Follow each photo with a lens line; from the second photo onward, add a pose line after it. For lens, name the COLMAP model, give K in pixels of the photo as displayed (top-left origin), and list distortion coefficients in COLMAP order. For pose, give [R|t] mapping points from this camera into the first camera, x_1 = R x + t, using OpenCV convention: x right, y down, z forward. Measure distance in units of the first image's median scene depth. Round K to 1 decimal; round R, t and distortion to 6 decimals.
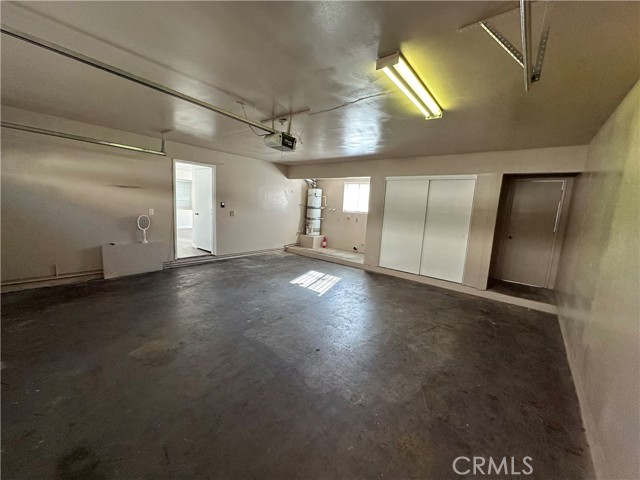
lens RADIAL K [[255.1, 0, 320.0], [0, 255.1, 240.0], [0, 0, 1]] dist [-0.000552, 0.000066]
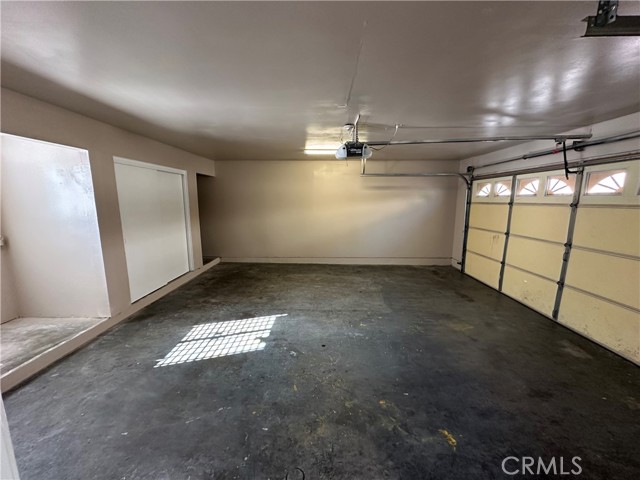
lens RADIAL K [[255.1, 0, 320.0], [0, 255.1, 240.0], [0, 0, 1]] dist [-0.000552, 0.000066]
pose [[-0.629562, -0.182214, 0.755281, -0.673329], [0.064851, 0.956394, 0.284789, -0.260805], [-0.774239, 0.228273, -0.590292, 1.342537]]
